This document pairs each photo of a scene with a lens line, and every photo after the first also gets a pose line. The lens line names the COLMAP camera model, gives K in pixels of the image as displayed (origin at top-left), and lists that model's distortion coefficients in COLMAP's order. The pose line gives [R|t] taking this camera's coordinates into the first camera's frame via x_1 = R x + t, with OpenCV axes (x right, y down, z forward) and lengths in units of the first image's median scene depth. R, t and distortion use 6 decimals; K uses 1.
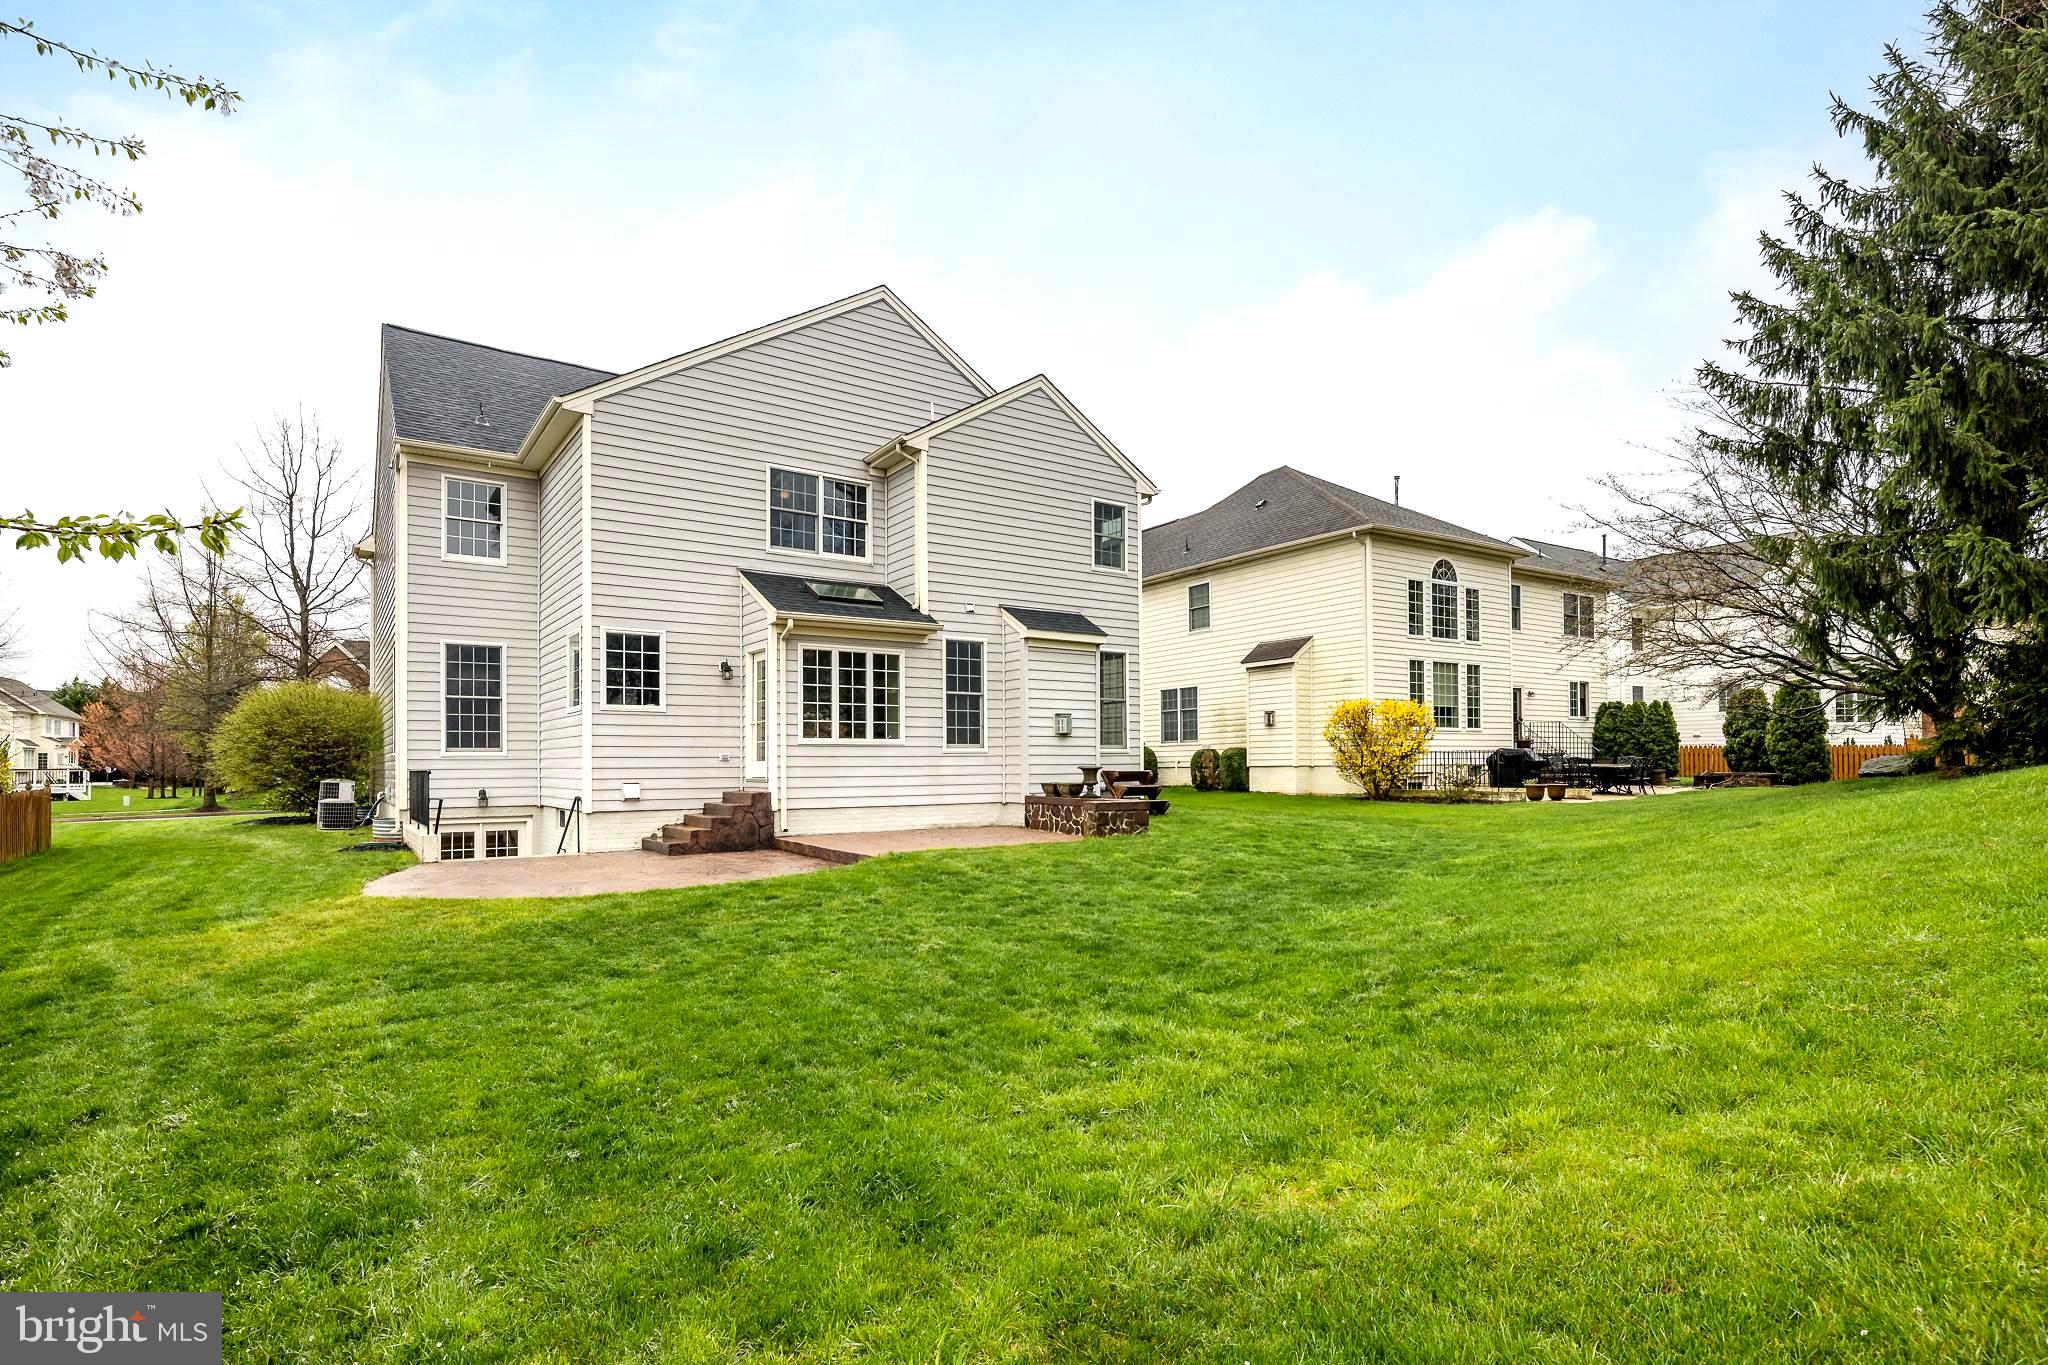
lens RADIAL K [[960.7, 0, 1020.0], [0, 960.7, 759.4], [0, 0, 1]] dist [-0.002037, -0.000147]
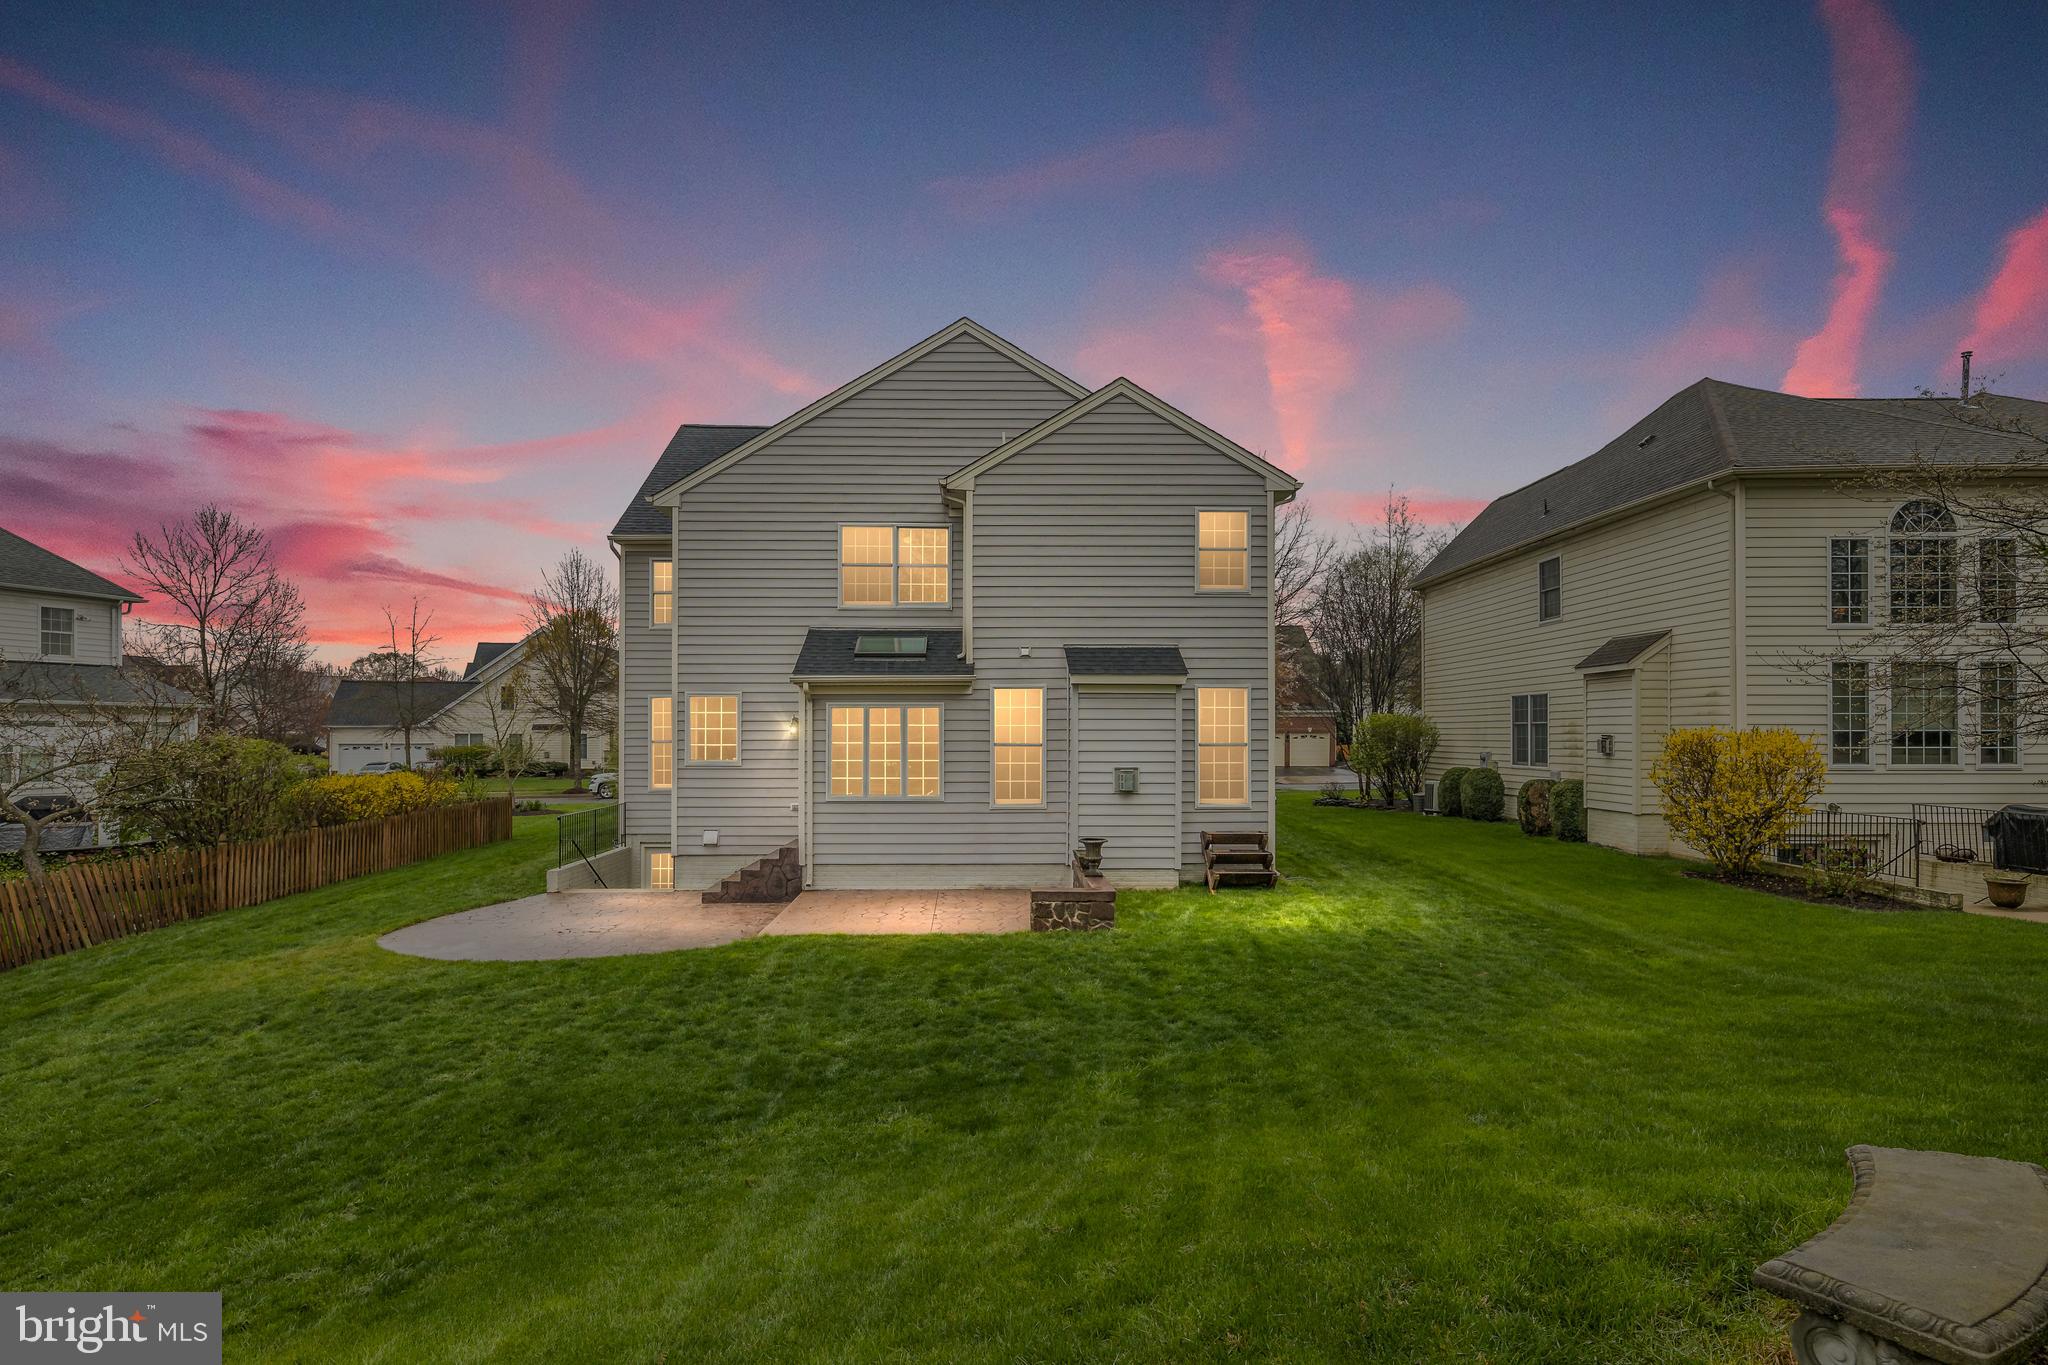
lens RADIAL K [[1001.0, 0, 1018.0], [0, 1001.0, 731.0], [0, 0, 1]] dist [-0.000262, -0.000287]
pose [[0.840149, 0.007457, -0.542304, 0.460917], [-0.004347, 0.999966, 0.007016, -0.088058], [0.542338, -0.003537, 0.840153, 0.187229]]
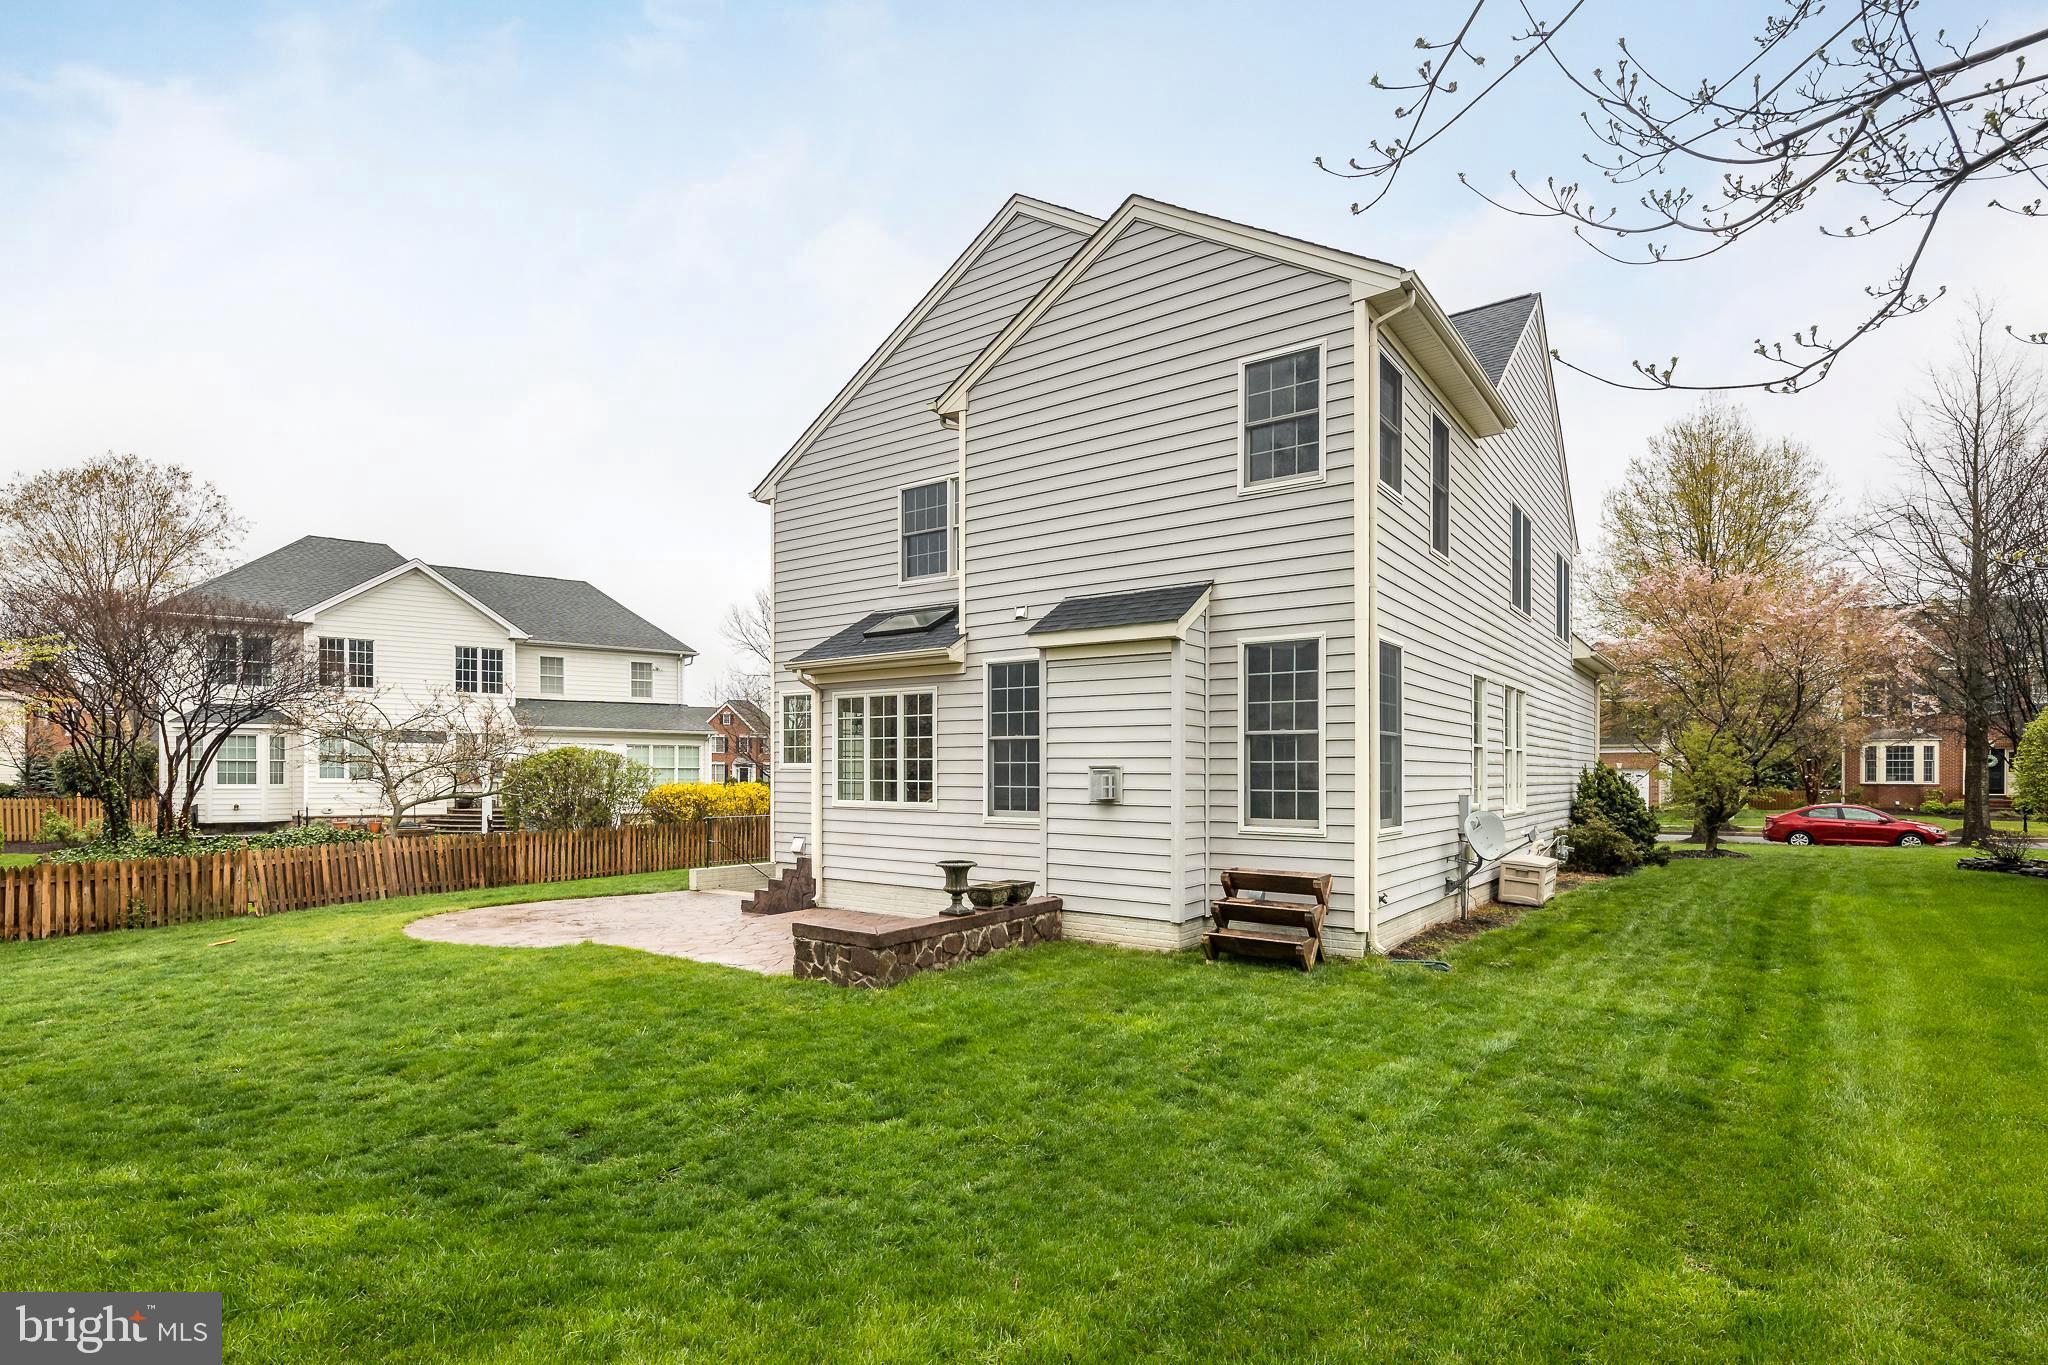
lens RADIAL K [[1002.6, 0, 1017.7], [0, 1002.6, 772.3], [0, 0, 1]] dist [0.000161, -0.000288]
pose [[0.325625, 0.008519, -0.945461, 0.618455], [-0.004258, 0.999962, 0.007544, -0.048865], [0.945489, 0.001569, 0.325649, 0.758765]]
